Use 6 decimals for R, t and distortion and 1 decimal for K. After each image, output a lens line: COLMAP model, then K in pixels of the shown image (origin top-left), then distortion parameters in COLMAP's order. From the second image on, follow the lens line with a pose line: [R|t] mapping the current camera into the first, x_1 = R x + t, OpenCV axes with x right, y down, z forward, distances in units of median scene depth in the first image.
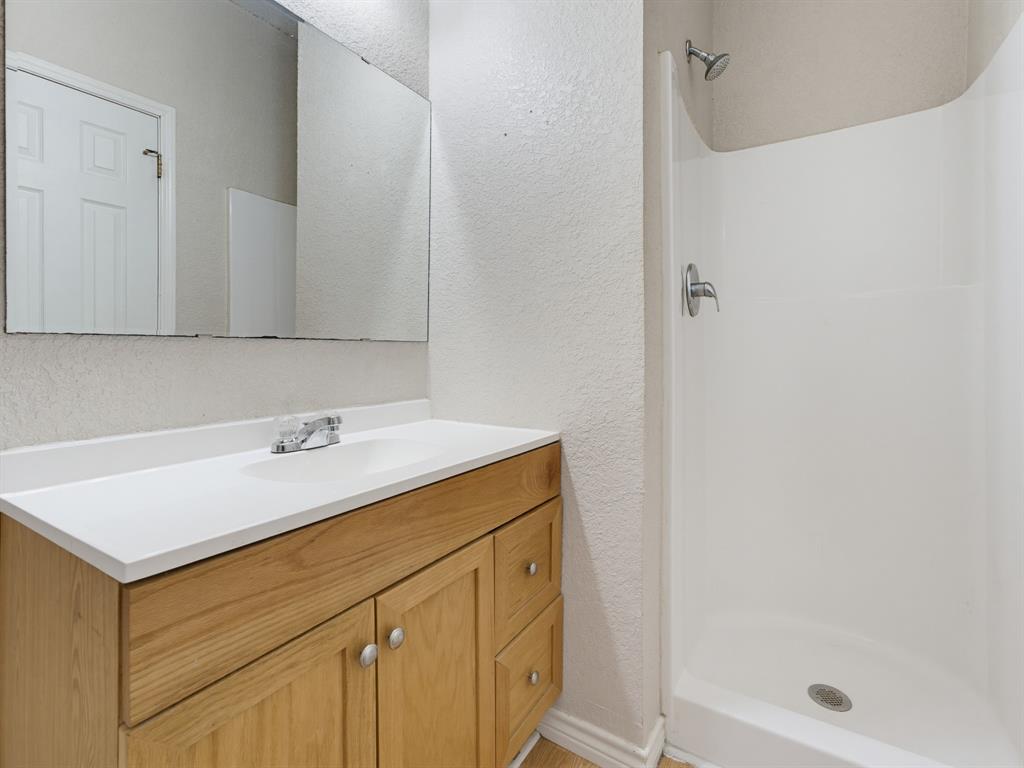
lens RADIAL K [[463.1, 0, 510.2], [0, 463.1, 365.2], [0, 0, 1]] dist [0.000860, 0.000149]
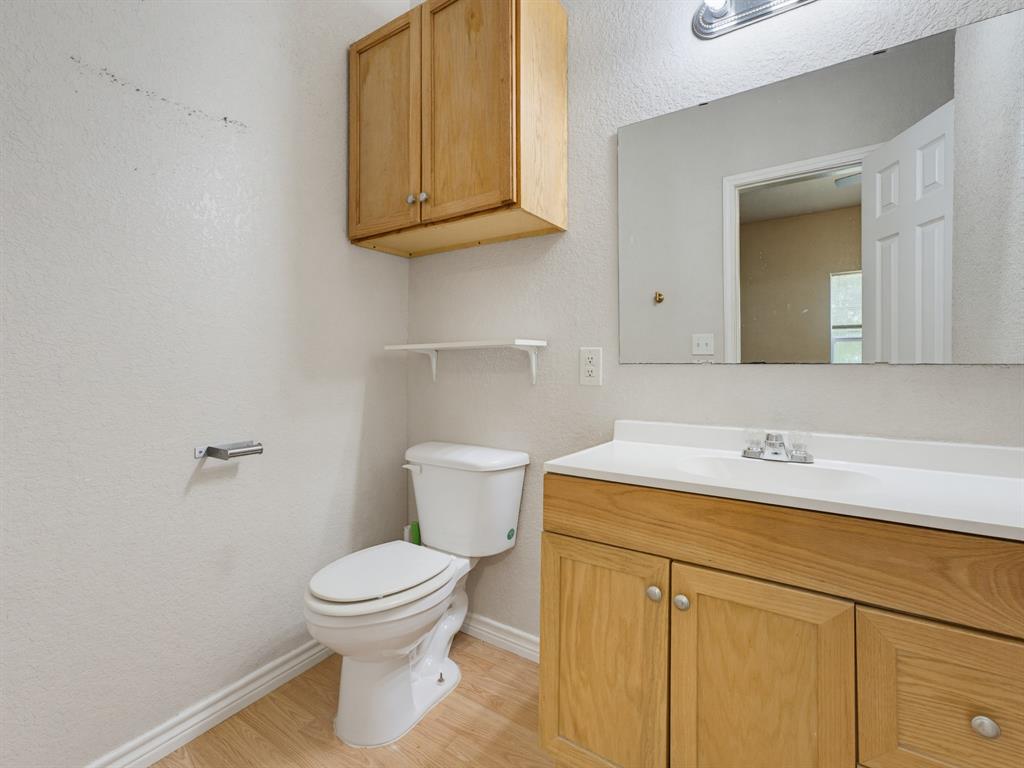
lens RADIAL K [[463.1, 0, 510.2], [0, 463.1, 365.2], [0, 0, 1]] dist [0.000860, 0.000149]
pose [[-0.006406, -0.005810, -0.999963, 0.990599], [-0.025326, 0.999663, -0.005646, -0.045039], [0.999659, 0.025288, -0.006551, 0.491505]]
